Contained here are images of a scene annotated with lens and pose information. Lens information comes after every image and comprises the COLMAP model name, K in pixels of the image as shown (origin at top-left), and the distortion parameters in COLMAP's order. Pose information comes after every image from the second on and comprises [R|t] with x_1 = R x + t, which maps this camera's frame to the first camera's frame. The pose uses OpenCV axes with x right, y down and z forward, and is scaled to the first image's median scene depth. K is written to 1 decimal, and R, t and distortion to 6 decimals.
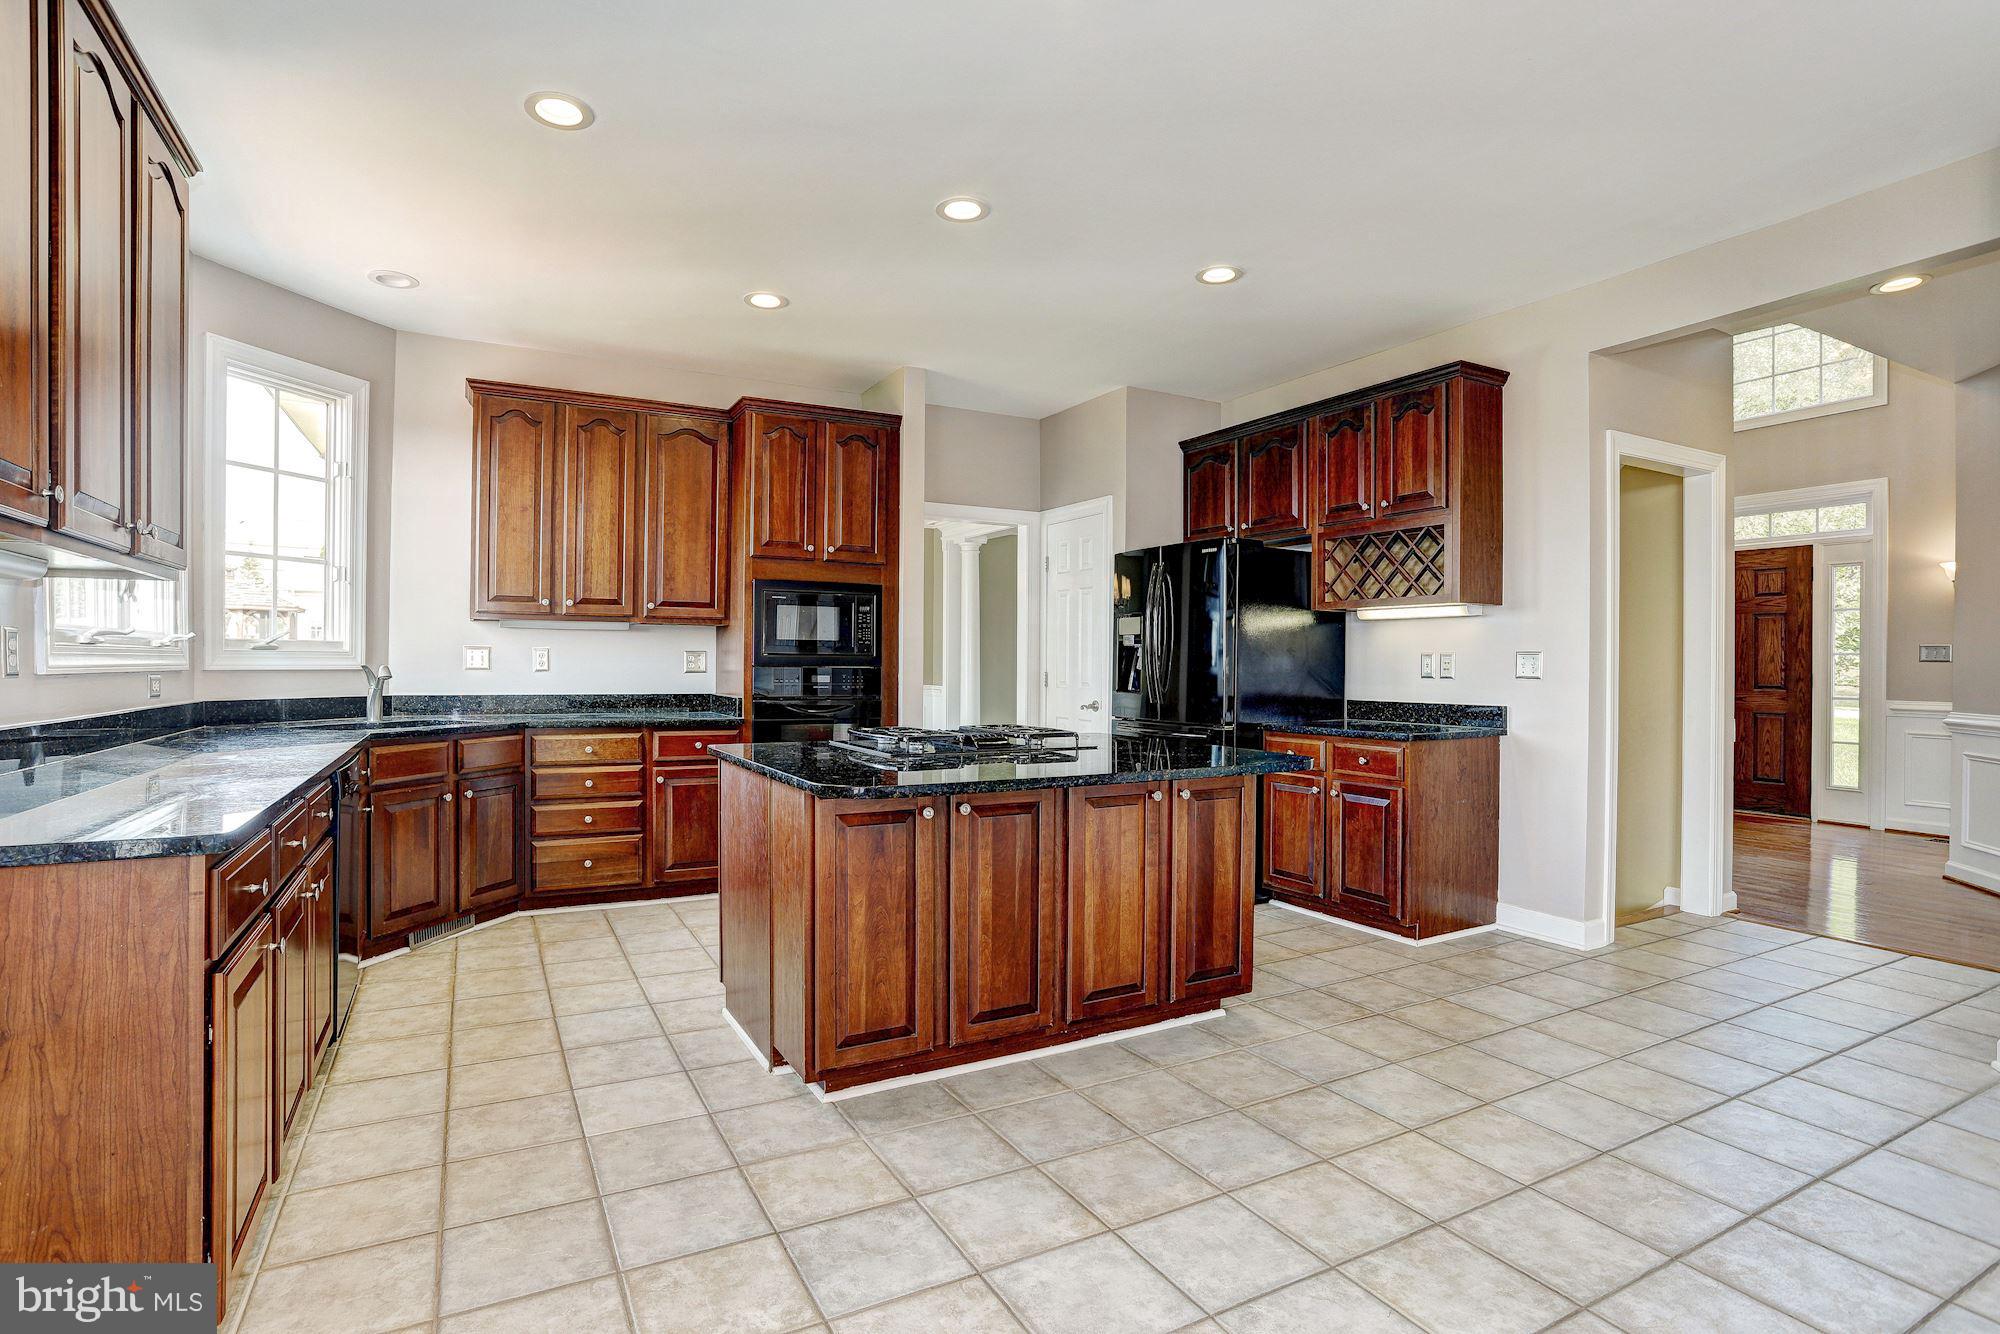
lens RADIAL K [[1001.5, 0, 995.8], [0, 1001.5, 668.2], [0, 0, 1]] dist [-0.029825, 0.005270]
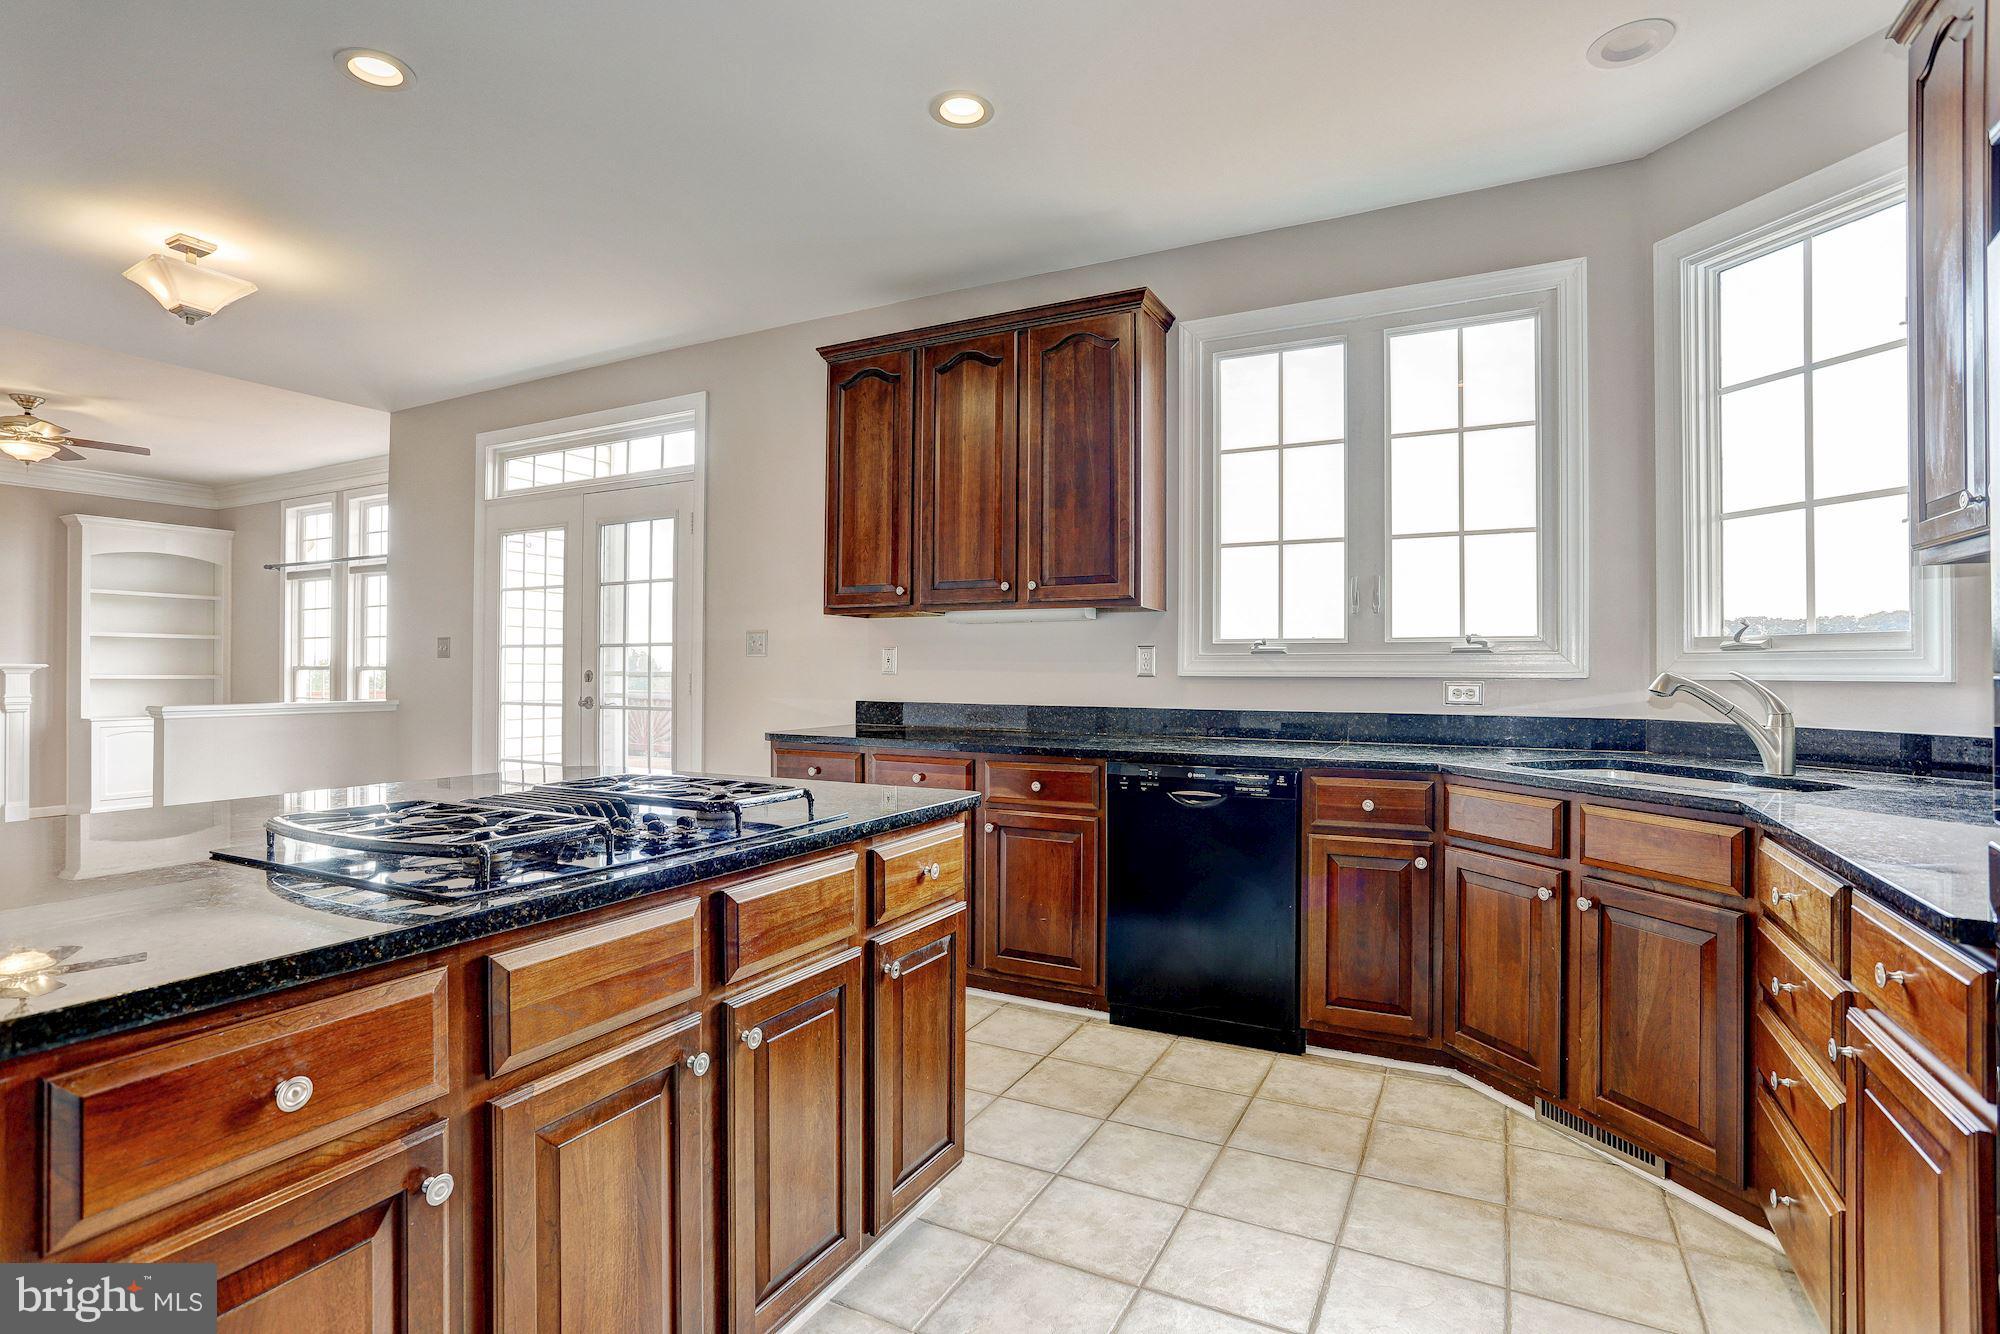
lens RADIAL K [[967.3, 0, 986.1], [0, 967.3, 665.3], [0, 0, 1]] dist [-0.014183, 0.000428]
pose [[-0.834954, -0.001057, -0.550318, 0.043310], [0.001263, 0.999992, -0.003837, -0.000932], [0.550318, -0.003899, -0.834946, 1.459628]]
